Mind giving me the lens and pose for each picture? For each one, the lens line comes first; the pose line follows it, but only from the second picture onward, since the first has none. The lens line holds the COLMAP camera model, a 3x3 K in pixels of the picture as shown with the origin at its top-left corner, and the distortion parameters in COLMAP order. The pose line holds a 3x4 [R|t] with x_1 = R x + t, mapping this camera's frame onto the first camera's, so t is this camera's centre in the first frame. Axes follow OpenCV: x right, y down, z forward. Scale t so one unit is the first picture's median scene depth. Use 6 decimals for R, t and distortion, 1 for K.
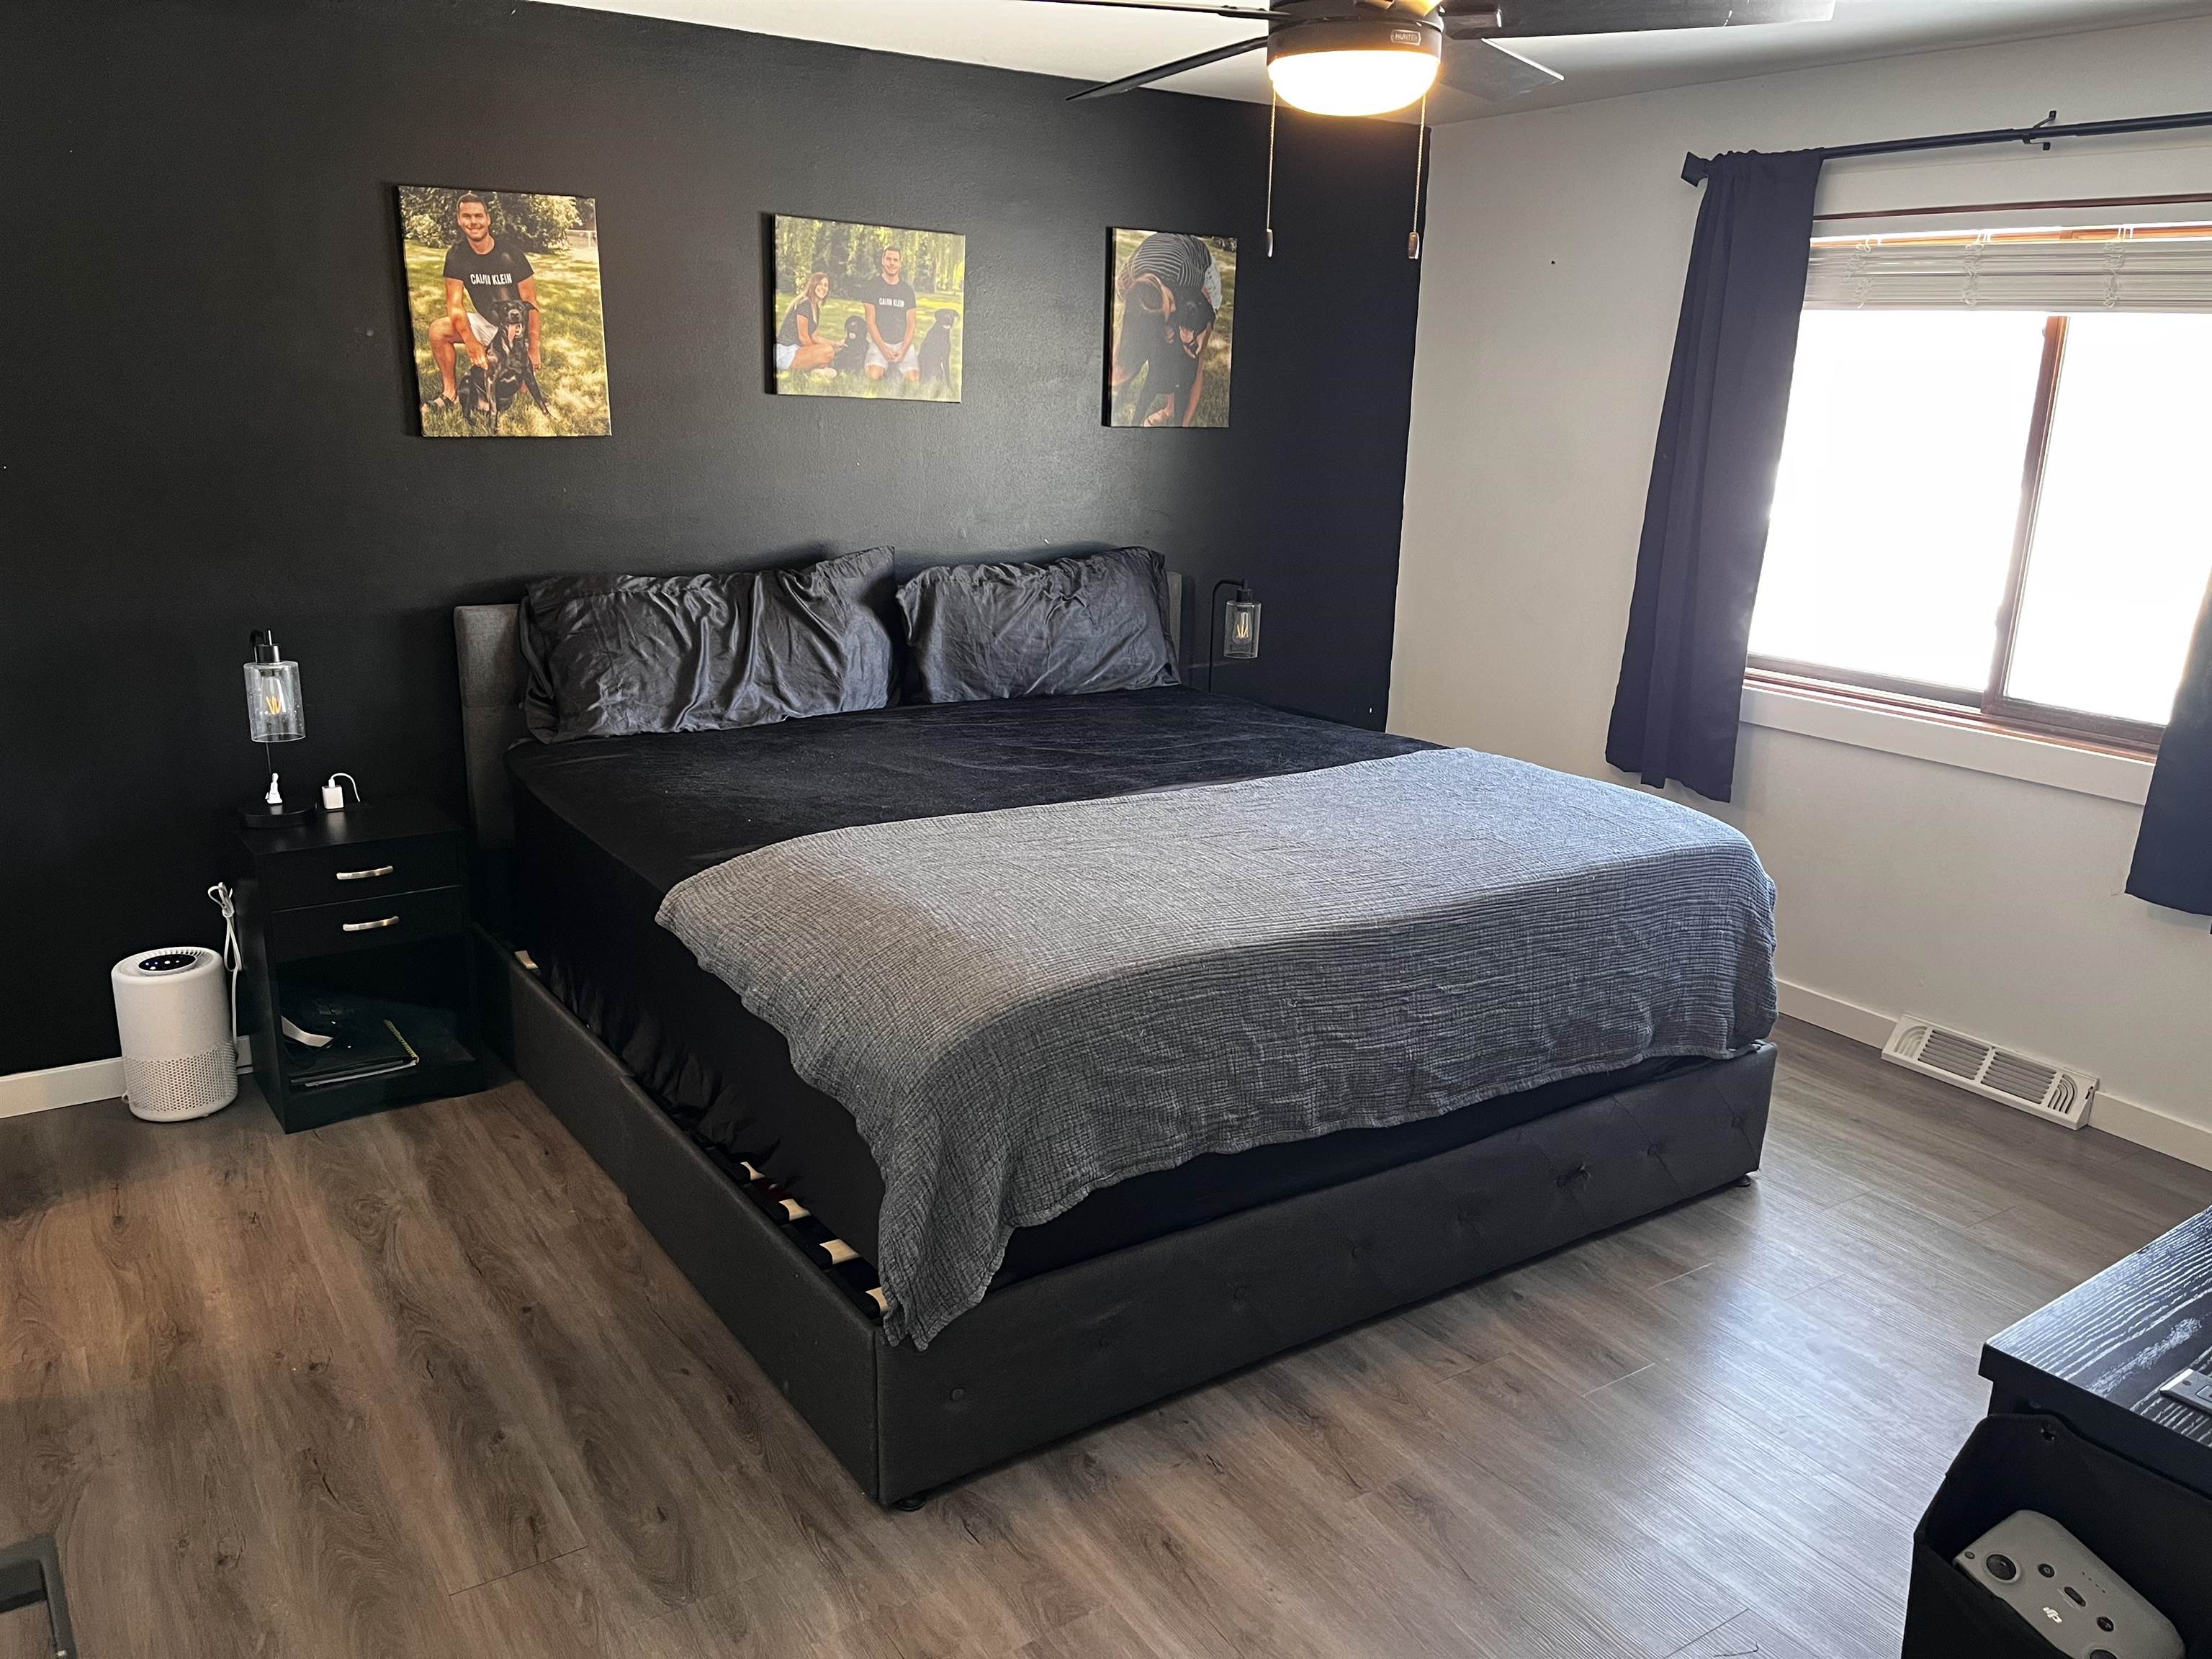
lens RADIAL K [[1687.1, 0, 1196.6], [0, 1687.1, 817.6], [0, 0, 1]] dist [0.006611, -0.025927]
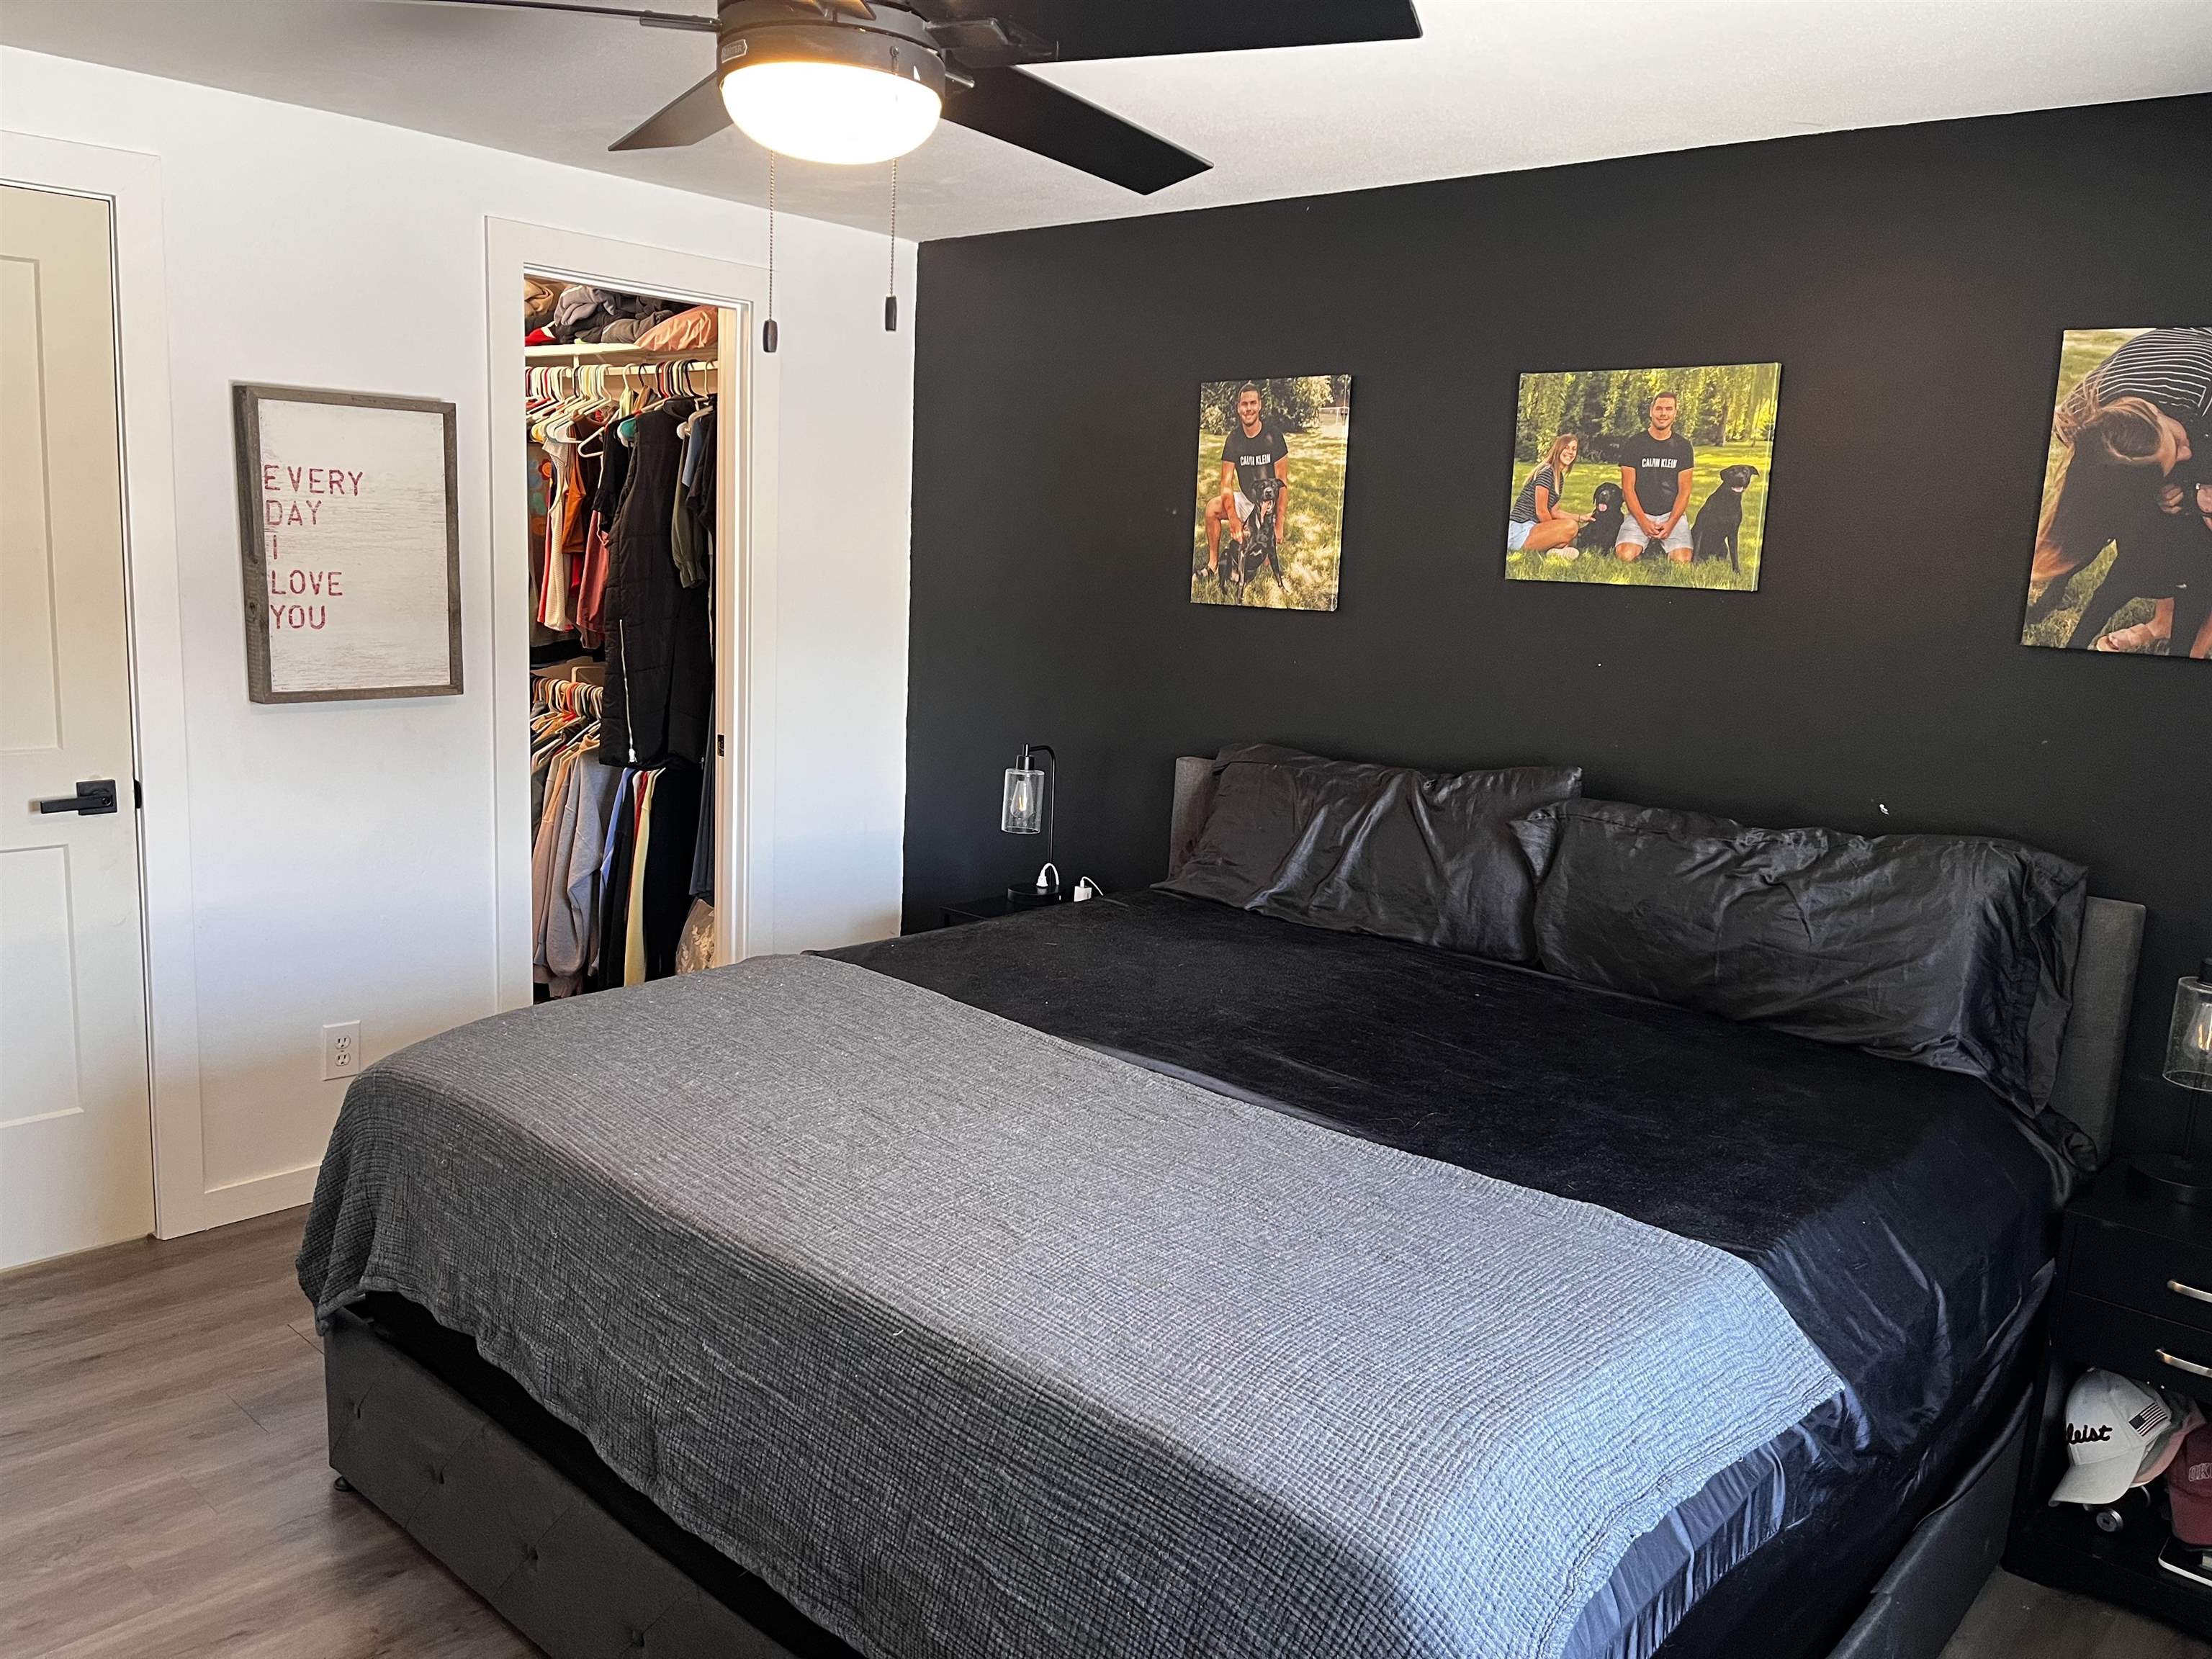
lens RADIAL K [[1687.1, 0, 1107.2], [0, 1687.1, 839.9], [0, 0, 1]] dist [0.006611, -0.025927]
pose [[0.214797, 0.151691, -0.964807, 0.610769], [-0.284286, 0.954800, 0.086826, -0.153179], [0.934368, 0.255631, 0.248212, 0.695099]]
